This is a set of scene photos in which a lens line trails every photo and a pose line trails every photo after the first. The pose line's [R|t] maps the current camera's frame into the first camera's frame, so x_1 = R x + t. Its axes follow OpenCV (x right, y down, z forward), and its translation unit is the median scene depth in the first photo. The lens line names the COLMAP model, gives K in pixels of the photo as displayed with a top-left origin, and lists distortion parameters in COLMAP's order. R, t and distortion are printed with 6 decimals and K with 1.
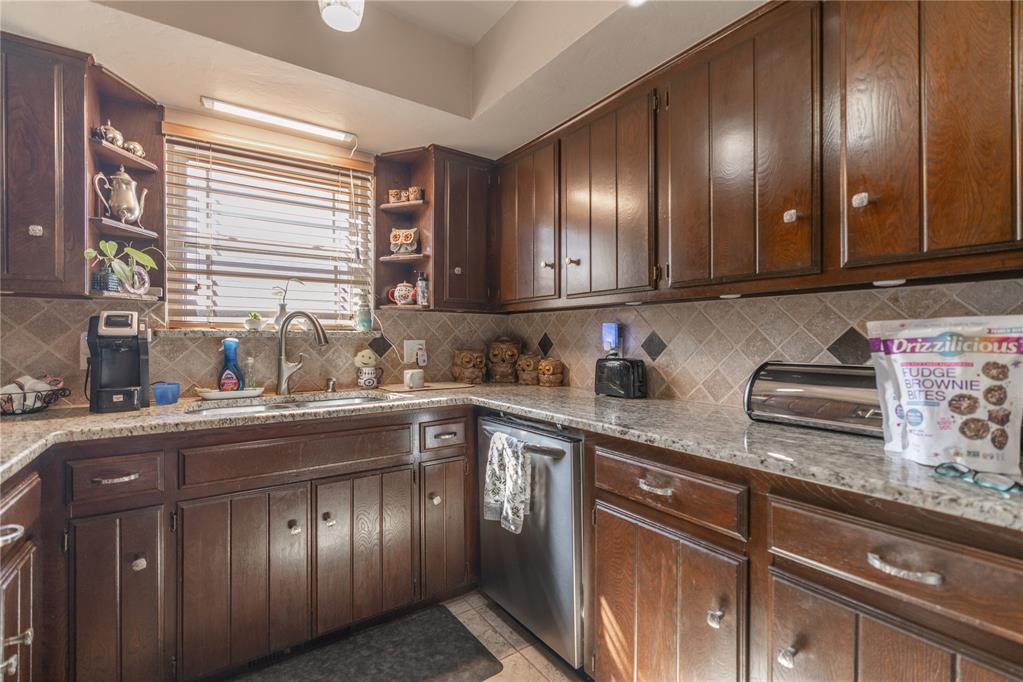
lens RADIAL K [[461.4, 0, 511.6], [0, 461.4, 338.3], [0, 0, 1]] dist [-0.003111, 0.002894]
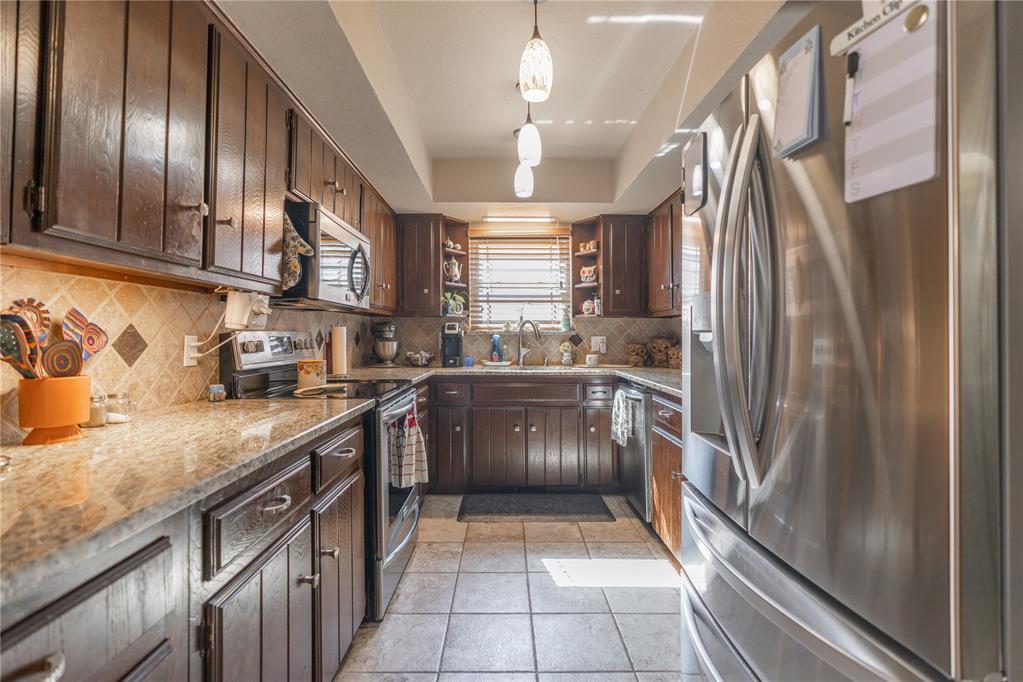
lens RADIAL K [[461.4, 0, 500.9], [0, 461.4, 324.7], [0, 0, 1]] dist [-0.003111, 0.002894]
pose [[0.819456, -0.013190, -0.572990, 0.535838], [-0.000881, 0.999705, -0.024272, 0.003473], [0.573141, 0.020394, 0.819203, -0.596474]]
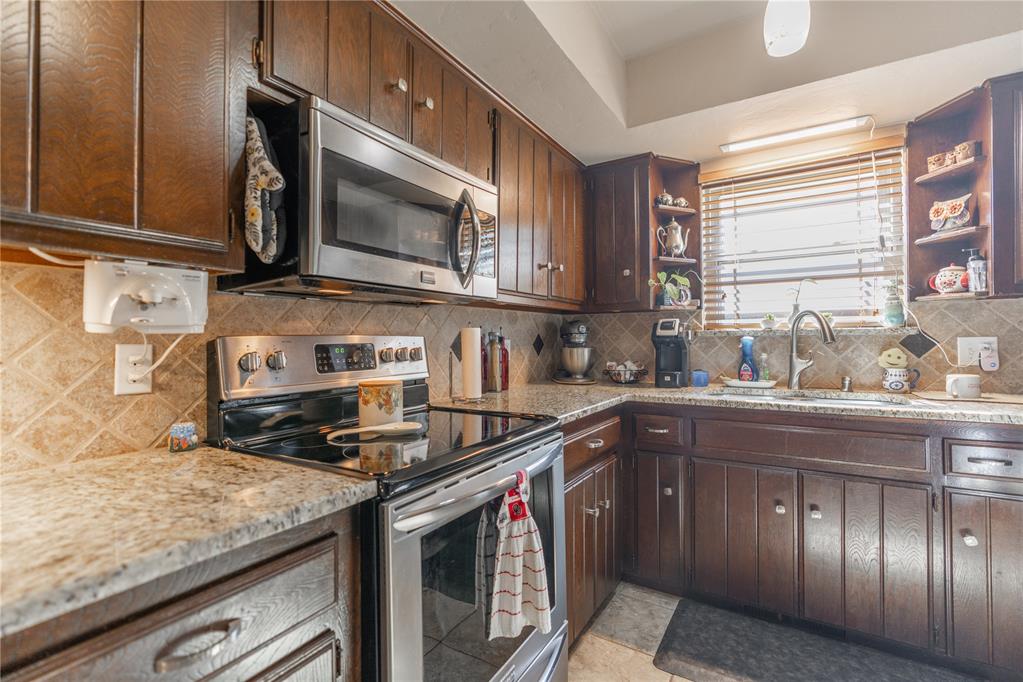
lens RADIAL K [[461.4, 0, 519.2], [0, 461.4, 338.1], [0, 0, 1]] dist [-0.003111, 0.002894]
pose [[0.410415, -0.004800, -0.911886, 0.237314], [0.008166, 0.999965, -0.001588, 0.000266], [0.911862, -0.006794, 0.410440, -0.022280]]
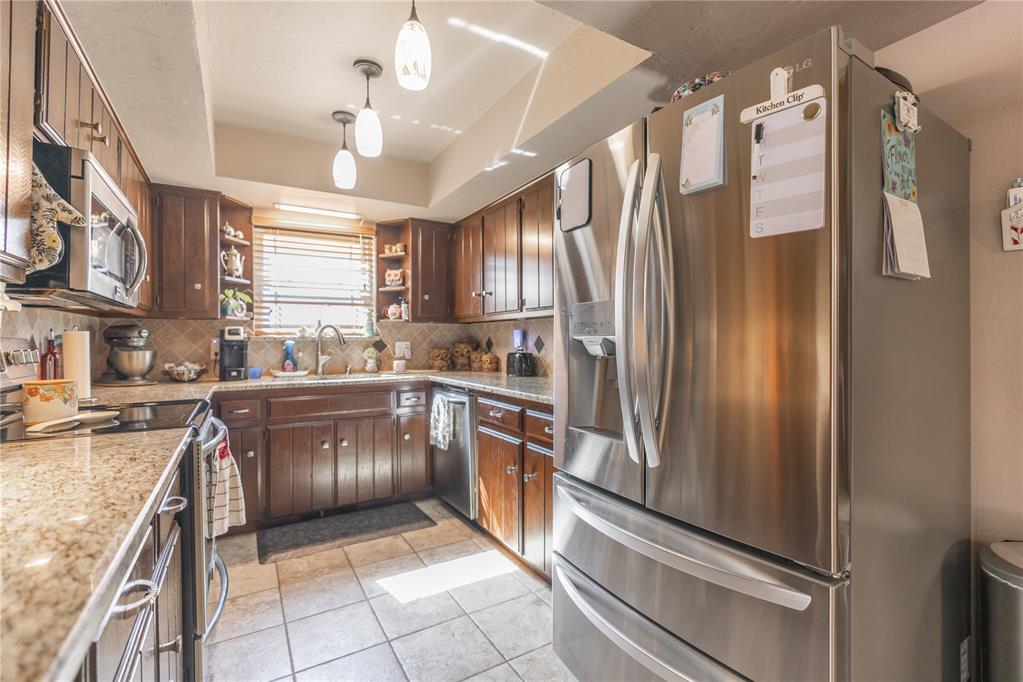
lens RADIAL K [[461.4, 0, 503.3], [0, 461.4, 334.5], [0, 0, 1]] dist [-0.003111, 0.002894]
pose [[0.996535, -0.006544, -0.082920, 0.322679], [0.005515, 0.999905, -0.012632, 0.001379], [0.082995, 0.012130, 0.996476, -0.638771]]
